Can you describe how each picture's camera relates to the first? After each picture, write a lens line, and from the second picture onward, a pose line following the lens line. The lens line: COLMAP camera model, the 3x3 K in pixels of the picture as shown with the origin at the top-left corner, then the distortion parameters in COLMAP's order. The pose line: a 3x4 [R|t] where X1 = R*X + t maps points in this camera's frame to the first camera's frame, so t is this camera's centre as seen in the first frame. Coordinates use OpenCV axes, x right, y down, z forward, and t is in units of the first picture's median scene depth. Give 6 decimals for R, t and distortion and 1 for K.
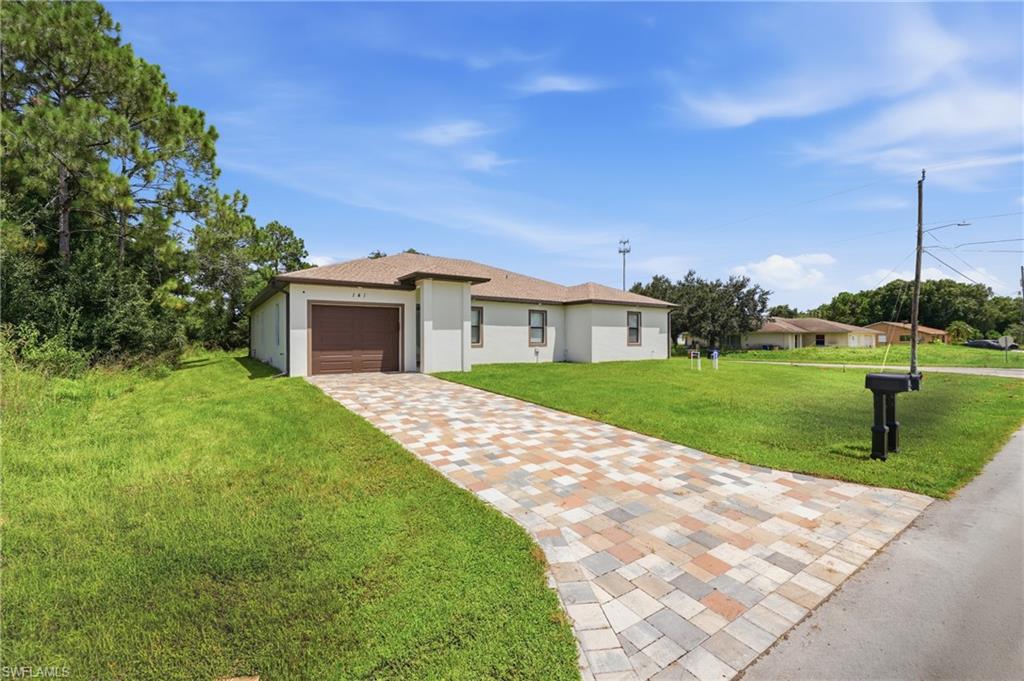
lens RADIAL K [[423.9, 0, 512.1], [0, 423.9, 346.1], [0, 0, 1]] dist [-0.000217, -0.000363]
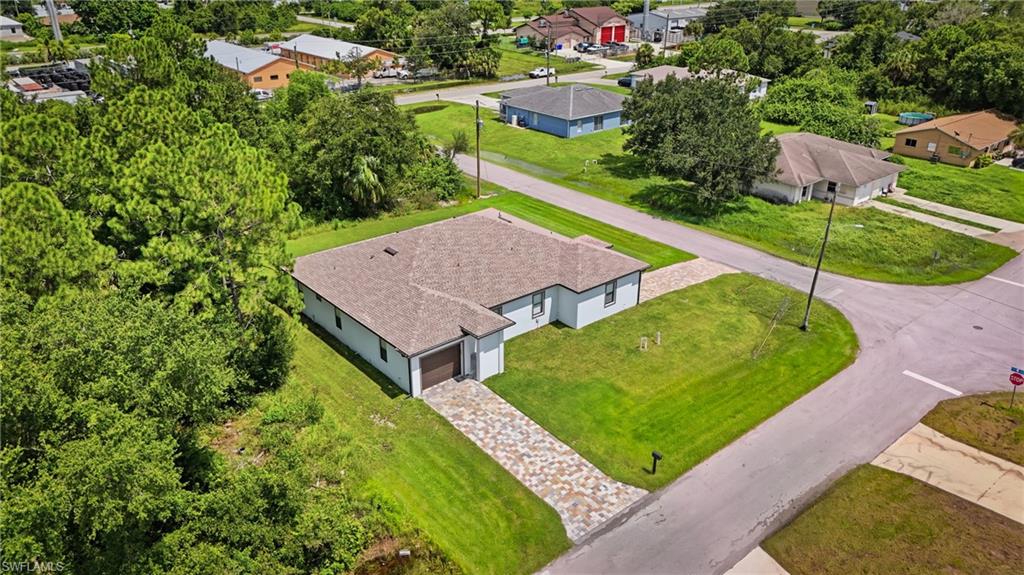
lens RADIAL K [[759.3, 0, 514.6], [0, 759.3, 288.3], [0, 0, 1]] dist [0.061359, -0.049059]
pose [[0.995903, -0.029986, 0.085311, -0.857940], [-0.007406, 0.913203, 0.407438, -4.195274], [-0.090124, -0.406401, 0.909239, -4.553356]]
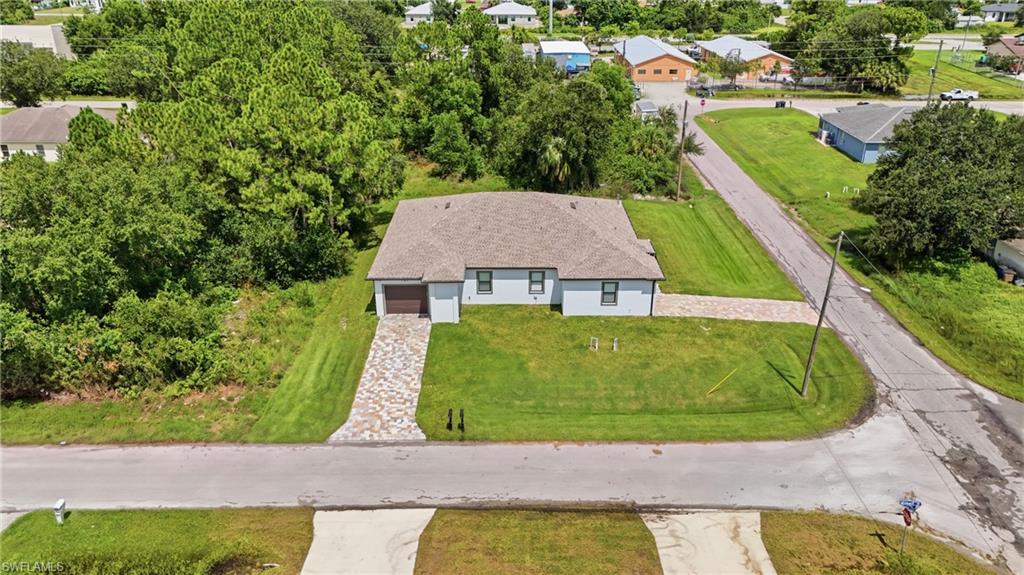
lens RADIAL K [[759.3, 0, 522.5], [0, 759.3, 290.8], [0, 0, 1]] dist [0.061359, -0.049059]
pose [[0.822612, 0.241211, -0.514905, 5.304788], [-0.009726, 0.911397, 0.411413, -4.213316], [0.568520, -0.333425, 0.752072, -3.819351]]
